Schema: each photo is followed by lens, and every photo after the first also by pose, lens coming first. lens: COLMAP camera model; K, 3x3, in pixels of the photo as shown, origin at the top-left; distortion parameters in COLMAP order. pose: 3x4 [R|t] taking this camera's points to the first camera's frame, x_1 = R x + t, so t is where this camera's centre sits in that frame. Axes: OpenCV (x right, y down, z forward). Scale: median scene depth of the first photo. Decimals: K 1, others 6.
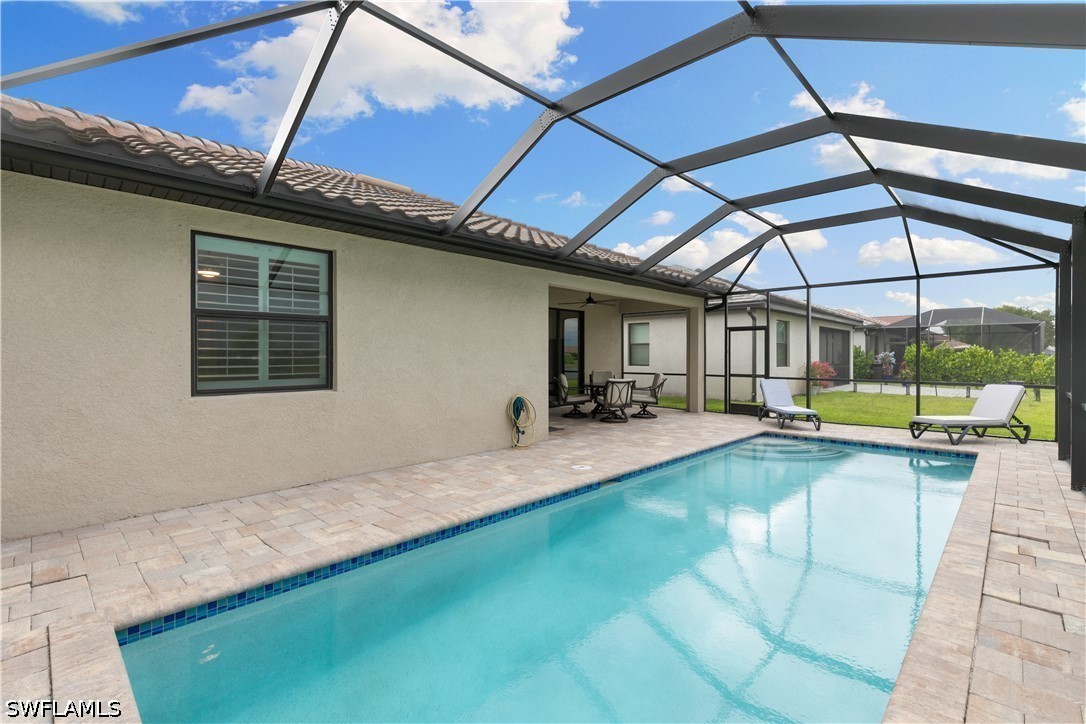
lens RADIAL K [[488.2, 0, 544.3], [0, 488.2, 358.2], [0, 0, 1]] dist [0.000416, -0.000143]
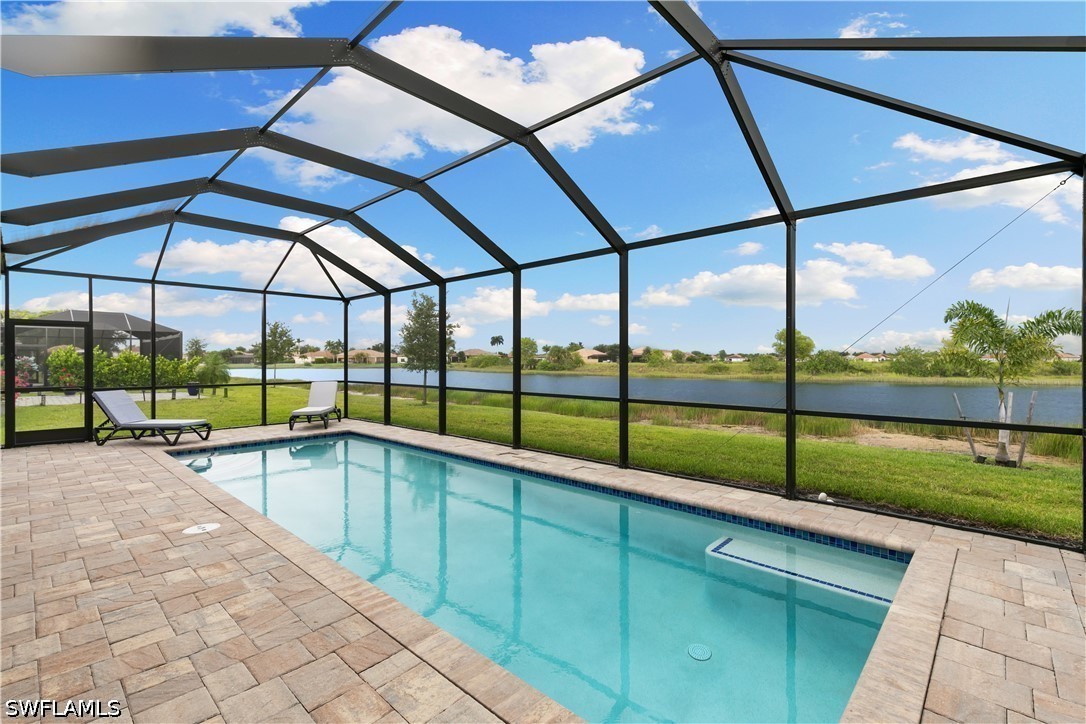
lens RADIAL K [[495.5, 0, 543.0], [0, 495.5, 362.0], [0, 0, 1]] dist [0.017661, 0.000013]
pose [[0.008561, -0.006398, 0.999943, -0.430821], [0.009597, 0.999934, 0.006316, -0.001358], [-0.999917, 0.009542, 0.008622, 0.380520]]
